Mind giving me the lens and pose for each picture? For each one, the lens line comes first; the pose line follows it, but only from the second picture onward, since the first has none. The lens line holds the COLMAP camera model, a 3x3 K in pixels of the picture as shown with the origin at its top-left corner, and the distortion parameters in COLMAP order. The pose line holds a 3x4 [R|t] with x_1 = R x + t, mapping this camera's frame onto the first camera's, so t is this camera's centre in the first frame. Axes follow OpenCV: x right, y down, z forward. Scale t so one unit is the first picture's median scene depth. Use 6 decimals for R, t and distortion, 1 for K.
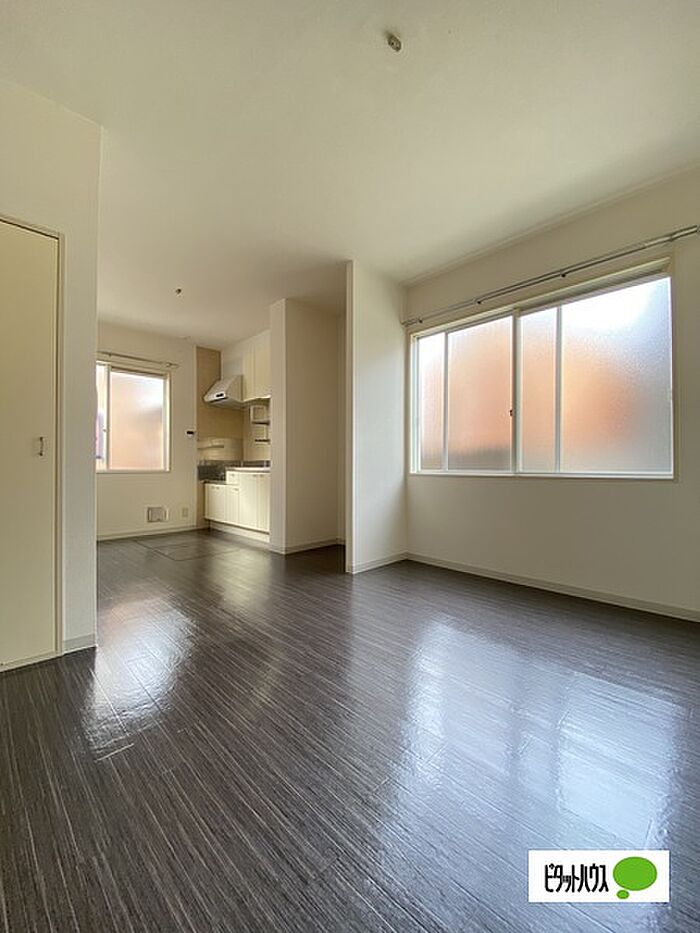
lens RADIAL K [[386.1, 0, 350.0], [0, 386.1, 466.5], [0, 0, 1]] dist [-0.002701, -0.000536]
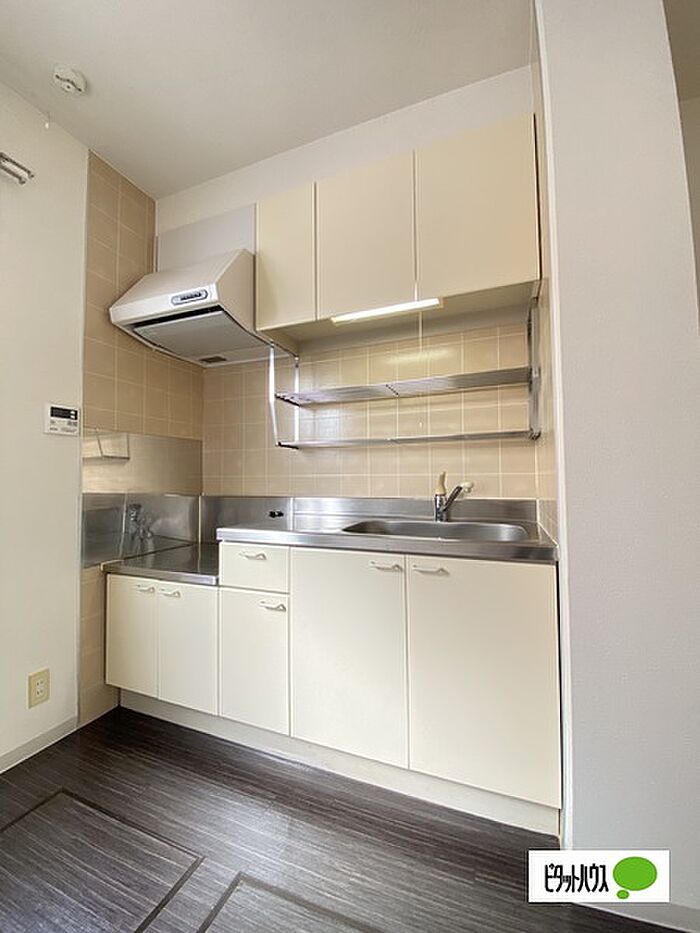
lens RADIAL K [[386.1, 0, 350.0], [0, 386.1, 466.5], [0, 0, 1]] dist [-0.002701, -0.000536]
pose [[0.919290, -0.001840, 0.393576, -0.323922], [0.012165, 0.999644, -0.023739, -0.036405], [-0.393393, 0.026610, 0.918985, 0.634460]]
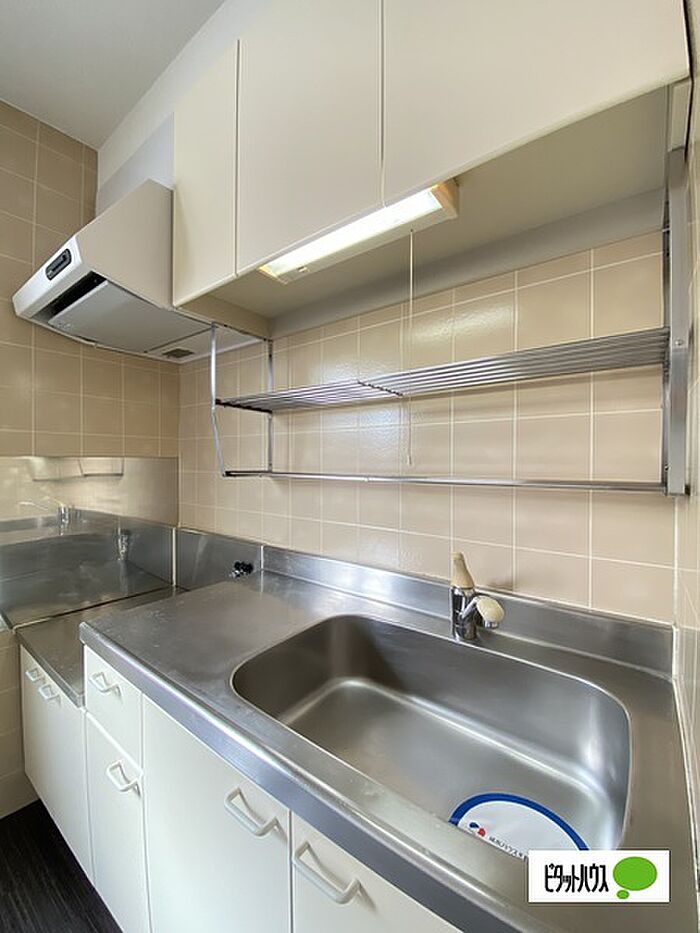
lens RADIAL K [[380.7, 0, 356.3], [0, 380.7, 462.0], [0, 0, 1]] dist [-0.020966, -0.000161]
pose [[0.990903, -0.002565, 0.134556, -0.195798], [0.001549, 0.999969, 0.007657, -0.075799], [-0.134572, -0.007379, 0.990876, 0.743093]]
